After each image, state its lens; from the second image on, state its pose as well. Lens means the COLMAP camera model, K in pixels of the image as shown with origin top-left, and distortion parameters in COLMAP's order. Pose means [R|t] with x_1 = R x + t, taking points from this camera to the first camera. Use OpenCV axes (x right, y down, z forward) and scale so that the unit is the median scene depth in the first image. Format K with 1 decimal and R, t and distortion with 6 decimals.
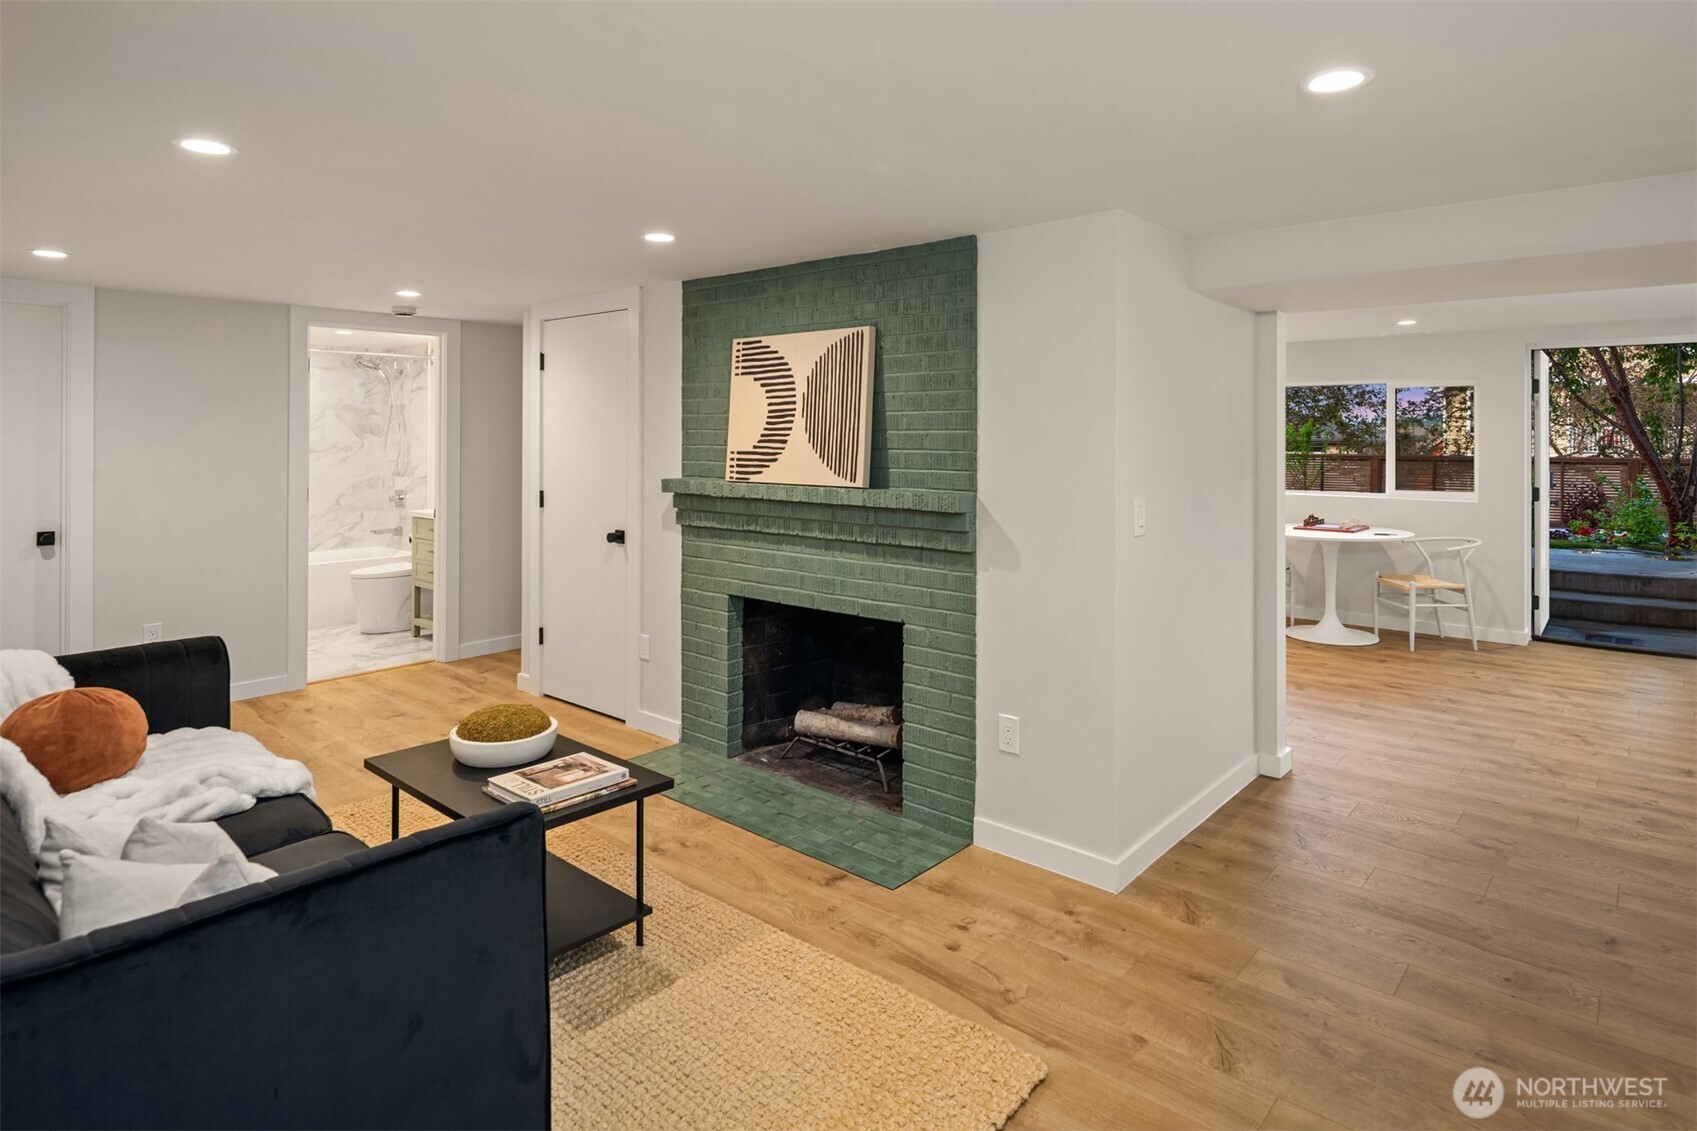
lens RADIAL K [[904.2, 0, 830.8], [0, 904.2, 421.2], [0, 0, 1]] dist [-0.002458, -0.000469]
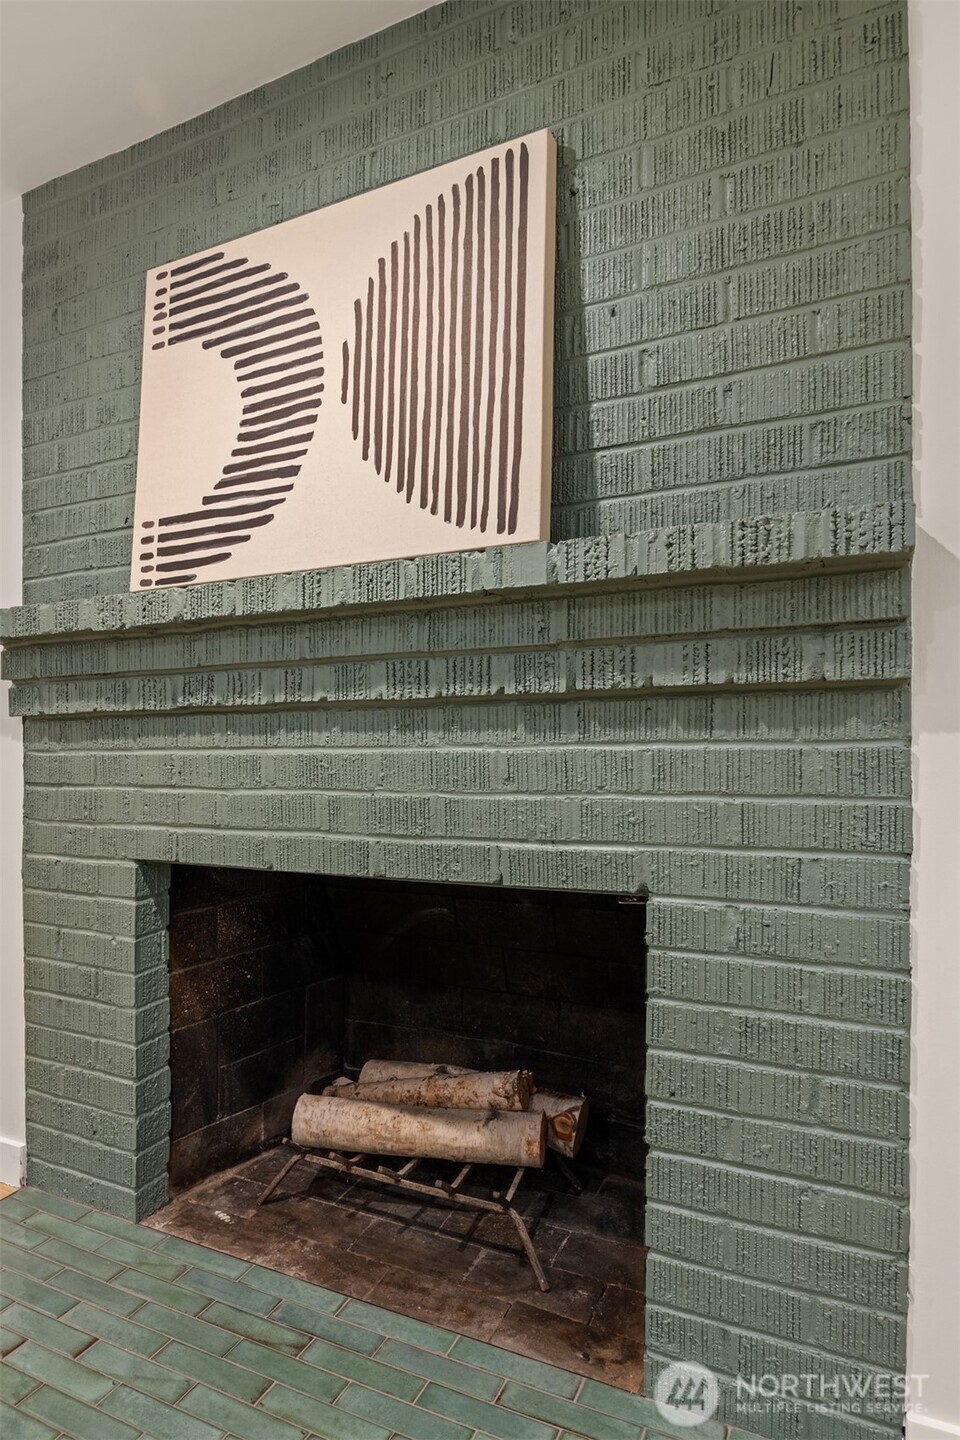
lens RADIAL K [[815.0, 0, 480.0], [0, 815.0, 720.0], [0, 0, 1]] dist [-0.003111, -0.002186]
pose [[0.949855, -0.003032, 0.312676, -0.082958], [0.000365, 0.999963, 0.008589, 0.127512], [-0.312690, -0.008044, 0.949821, 0.605312]]
